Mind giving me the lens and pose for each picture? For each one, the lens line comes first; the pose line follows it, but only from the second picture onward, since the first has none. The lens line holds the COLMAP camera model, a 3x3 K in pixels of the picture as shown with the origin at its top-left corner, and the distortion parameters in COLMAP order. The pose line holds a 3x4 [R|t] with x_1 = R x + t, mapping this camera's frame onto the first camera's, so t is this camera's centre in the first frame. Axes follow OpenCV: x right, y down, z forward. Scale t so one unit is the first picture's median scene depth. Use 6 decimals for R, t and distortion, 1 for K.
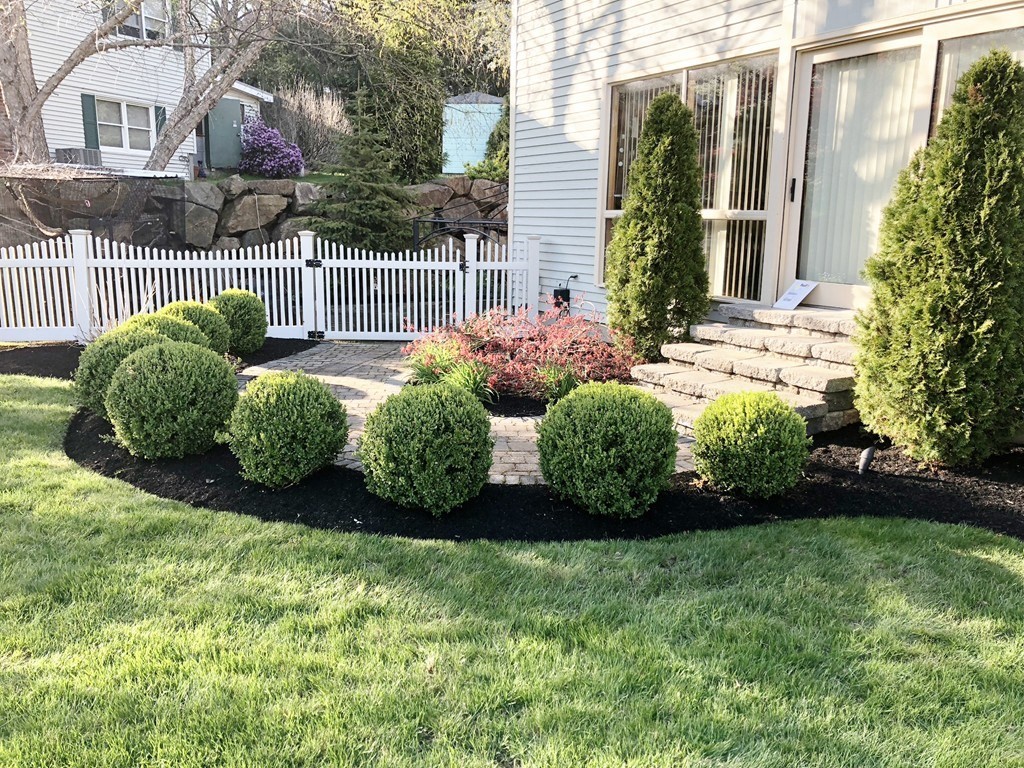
lens RADIAL K [[849.5, 0, 521.5], [0, 849.5, 379.6], [0, 0, 1]] dist [0.040551, -0.038245]
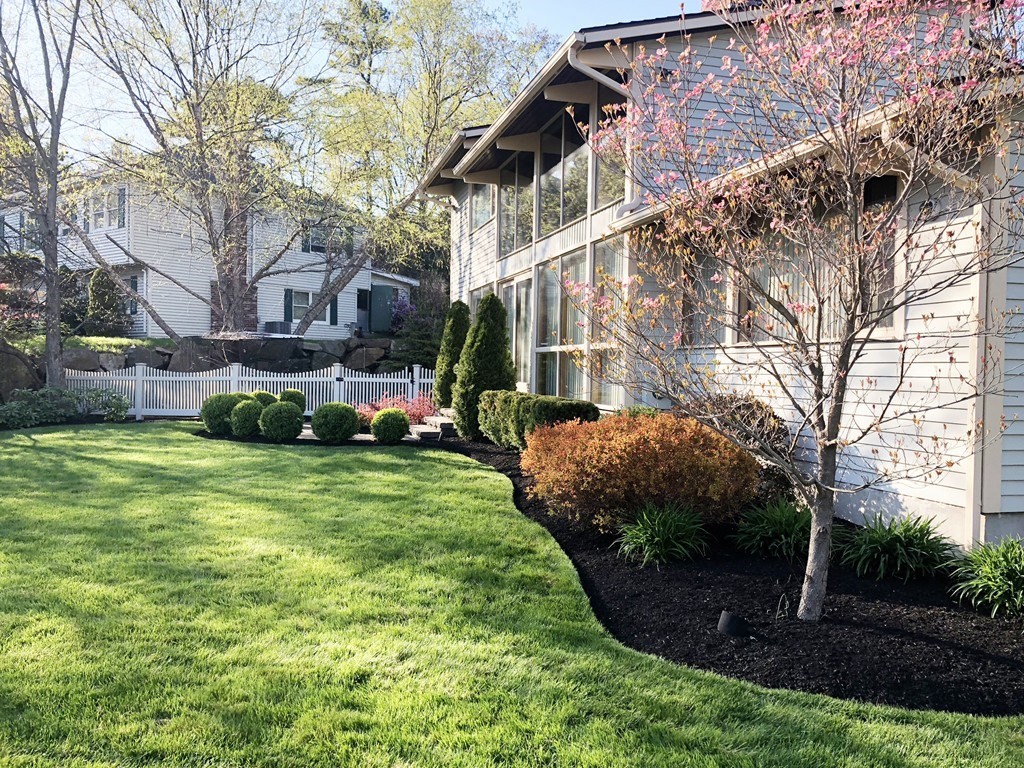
lens RADIAL K [[849.5, 0, 533.5], [0, 849.5, 376.1], [0, 0, 1]] dist [0.040551, -0.038245]
pose [[0.968643, 0.004307, -0.248418, 0.677760], [-0.050029, 0.982751, -0.178039, 0.185083], [0.243366, 0.184884, 0.952151, -0.773395]]
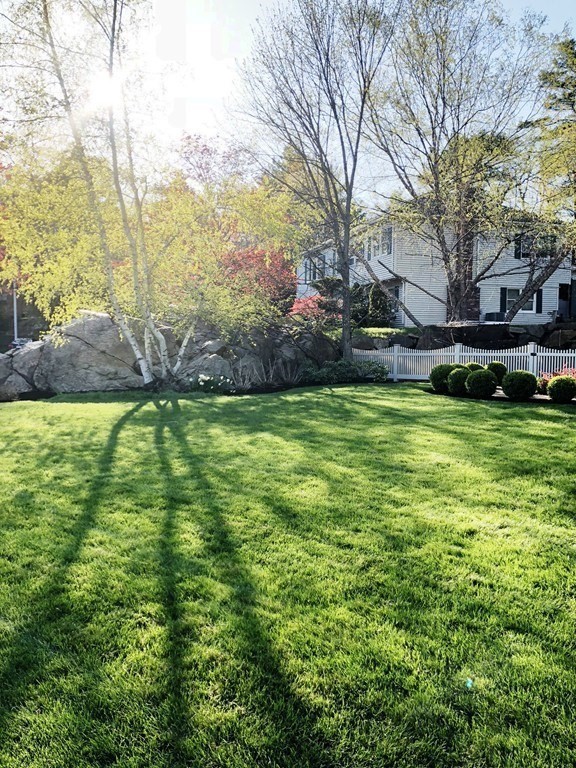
lens RADIAL K [[637.2, 0, 288.8], [0, 637.2, 387.1], [0, 0, 1]] dist [0.040551, -0.038245]
pose [[0.644603, 0.039511, -0.763496, 0.771740], [-0.139785, 0.987920, -0.066892, 0.199227], [0.751630, 0.149844, 0.642339, -0.813194]]
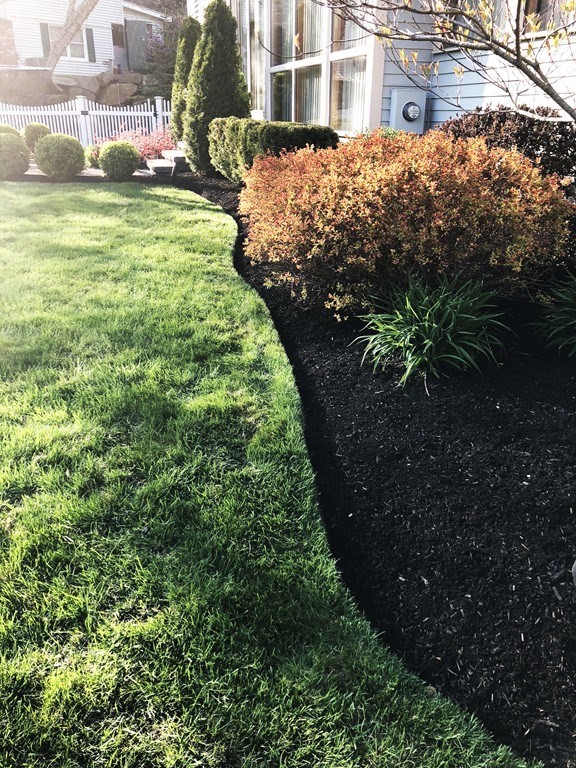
lens RADIAL K [[637.2, 0, 288.4], [0, 637.2, 385.5], [0, 0, 1]] dist [0.040551, -0.038245]
pose [[0.969736, 0.089289, -0.227245, 0.622315], [-0.039866, 0.976147, 0.213421, 0.149592], [0.240881, -0.197903, 0.950164, -0.459154]]
